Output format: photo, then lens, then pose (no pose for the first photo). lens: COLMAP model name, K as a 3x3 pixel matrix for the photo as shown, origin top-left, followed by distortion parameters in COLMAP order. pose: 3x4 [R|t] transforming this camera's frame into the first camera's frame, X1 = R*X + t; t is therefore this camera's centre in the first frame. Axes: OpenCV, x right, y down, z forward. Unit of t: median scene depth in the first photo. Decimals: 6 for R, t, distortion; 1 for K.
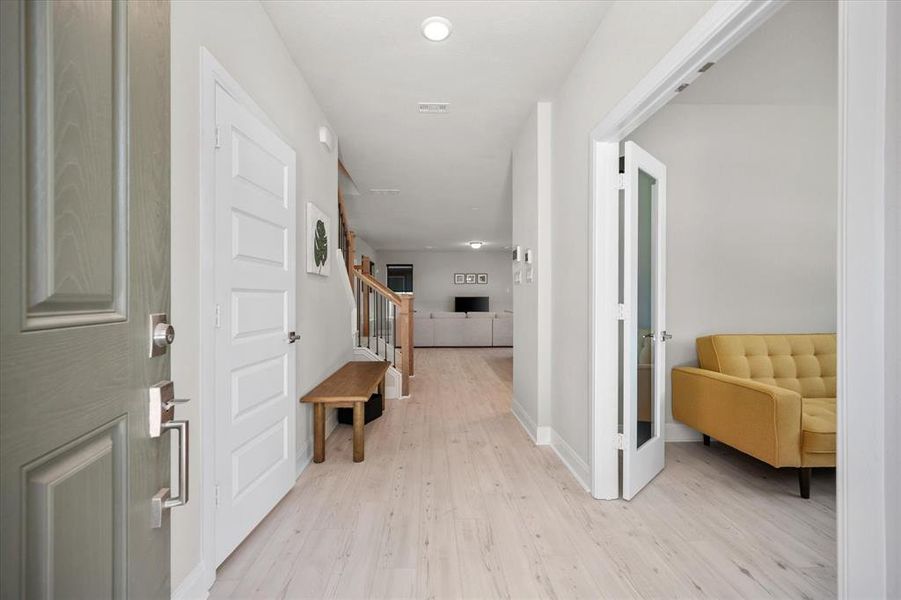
lens RADIAL K [[360.0, 0, 450.5], [0, 360.0, 300.0], [0, 0, 1]] dist [-0.000418, 0.000018]
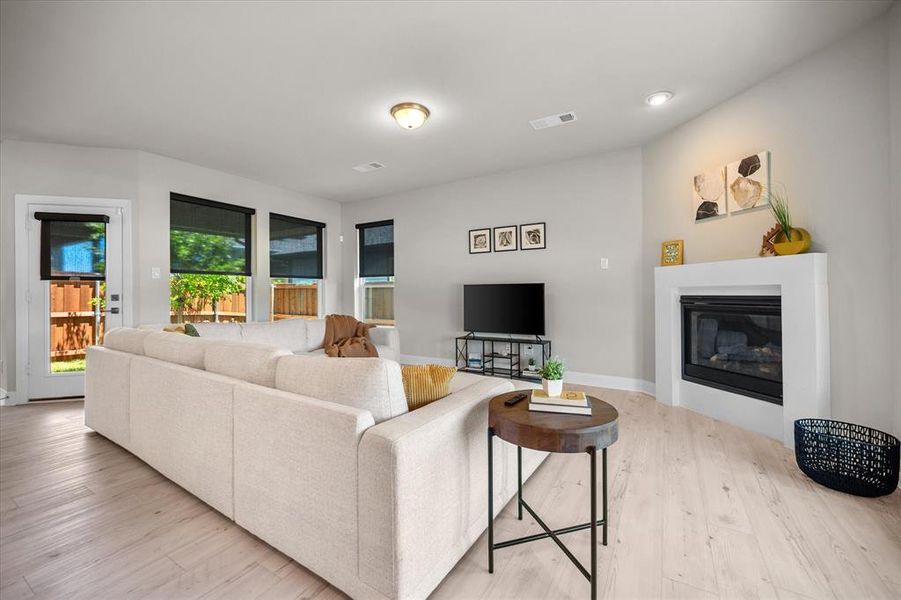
lens RADIAL K [[365.5, 0, 449.5], [0, 365.5, 294.2], [0, 0, 1]] dist [0.000395, 0.000076]
pose [[0.815115, -0.002417, -0.579294, 0.242941], [0.001654, 0.999997, -0.001846, 0.002406], [0.579297, 0.000546, 0.815117, 0.643119]]
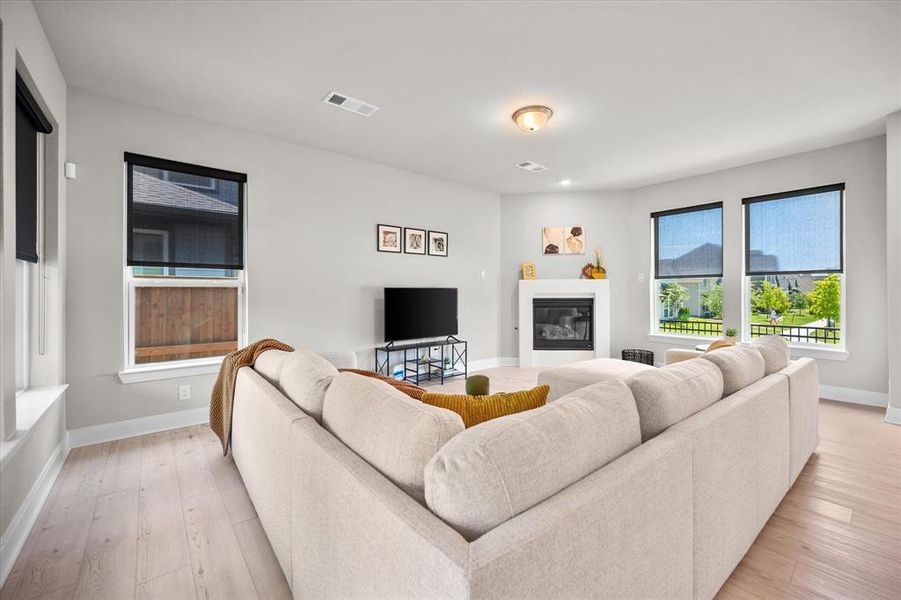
lens RADIAL K [[370.4, 0, 450.9], [0, 370.4, 292.3], [0, 0, 1]] dist [0.000964, 0.000086]
pose [[0.810383, -0.000518, 0.585901, -0.146206], [0.003787, 0.999983, -0.004355, -0.002826], [-0.585889, 0.005748, 0.810371, 0.663367]]
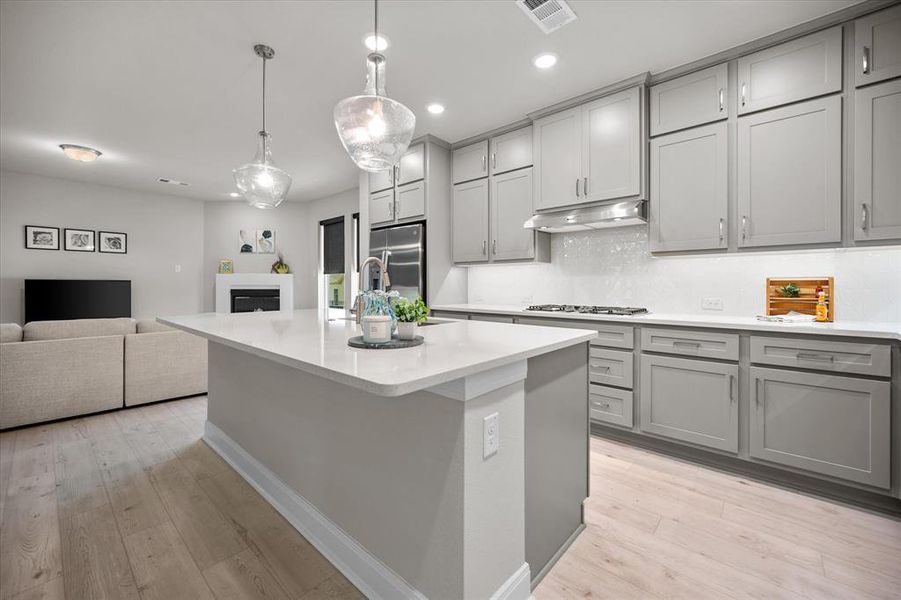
lens RADIAL K [[365.9, 0, 452.1], [0, 365.9, 285.2], [0, 0, 1]] dist [-0.000590, 0.000084]
pose [[0.706870, 0.001223, 0.707342, 0.063653], [0.000825, 0.999996, -0.002553, -0.000838], [-0.707343, 0.002389, 0.706867, 0.342480]]
